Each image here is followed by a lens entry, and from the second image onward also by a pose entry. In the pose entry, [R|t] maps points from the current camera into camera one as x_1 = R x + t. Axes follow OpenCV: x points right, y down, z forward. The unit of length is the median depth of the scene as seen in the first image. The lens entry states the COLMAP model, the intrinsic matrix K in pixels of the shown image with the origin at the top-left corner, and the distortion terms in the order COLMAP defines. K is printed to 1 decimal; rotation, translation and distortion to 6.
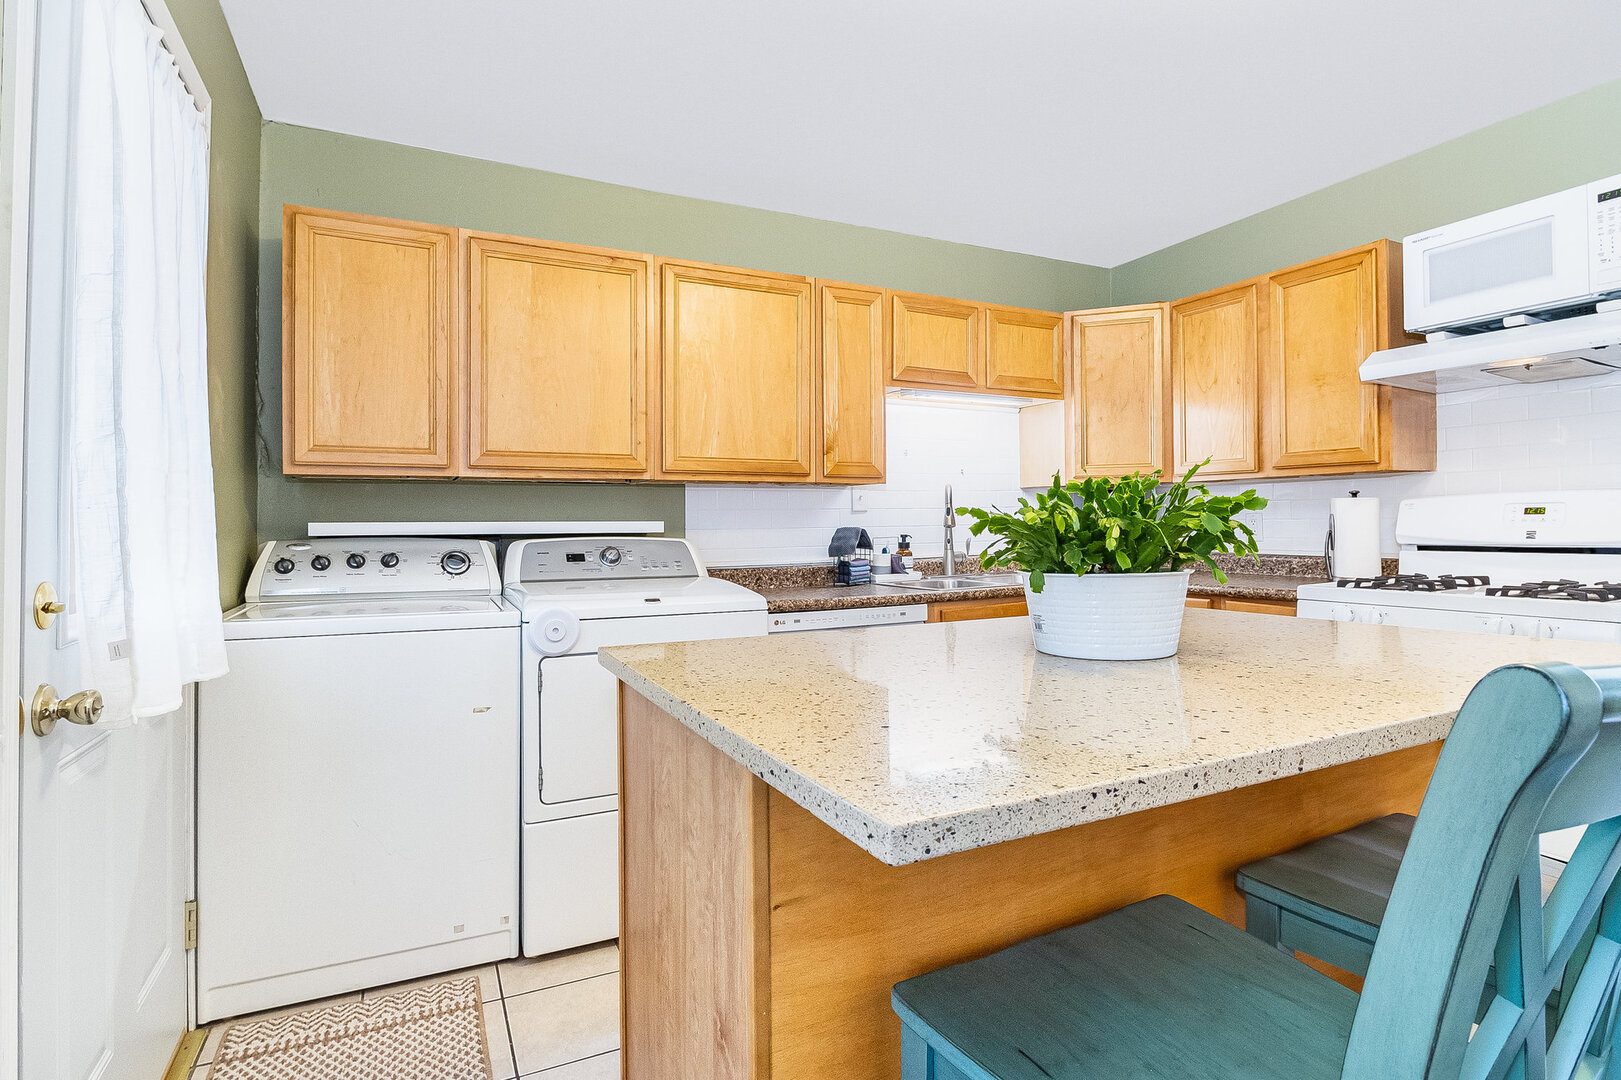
lens RADIAL K [[766.4, 0, 805.6], [0, 766.4, 532.2], [0, 0, 1]] dist [-0.000801, -0.000135]
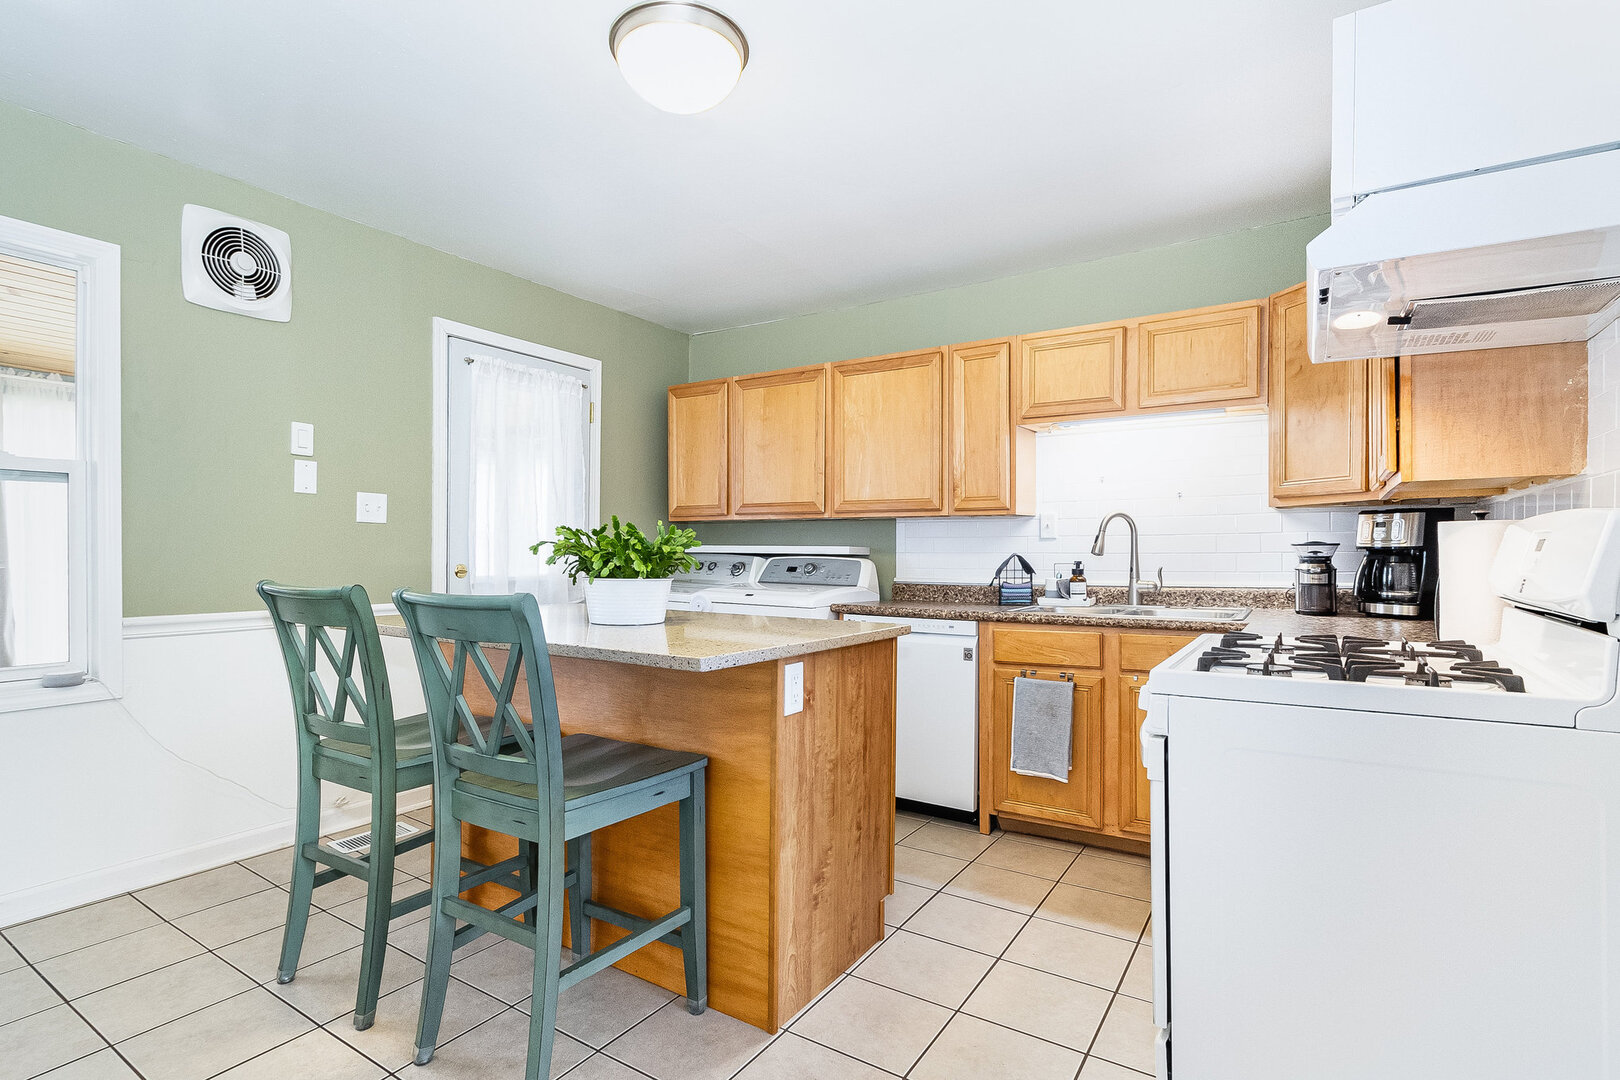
lens RADIAL K [[778.3, 0, 811.4], [0, 778.3, 590.6], [0, 0, 1]] dist [0.000164, -0.000022]
pose [[0.536600, 0.059347, -0.841747, 0.941540], [-0.014535, 0.998026, 0.061100, -0.018825], [0.843712, -0.020551, 0.536403, 0.154295]]
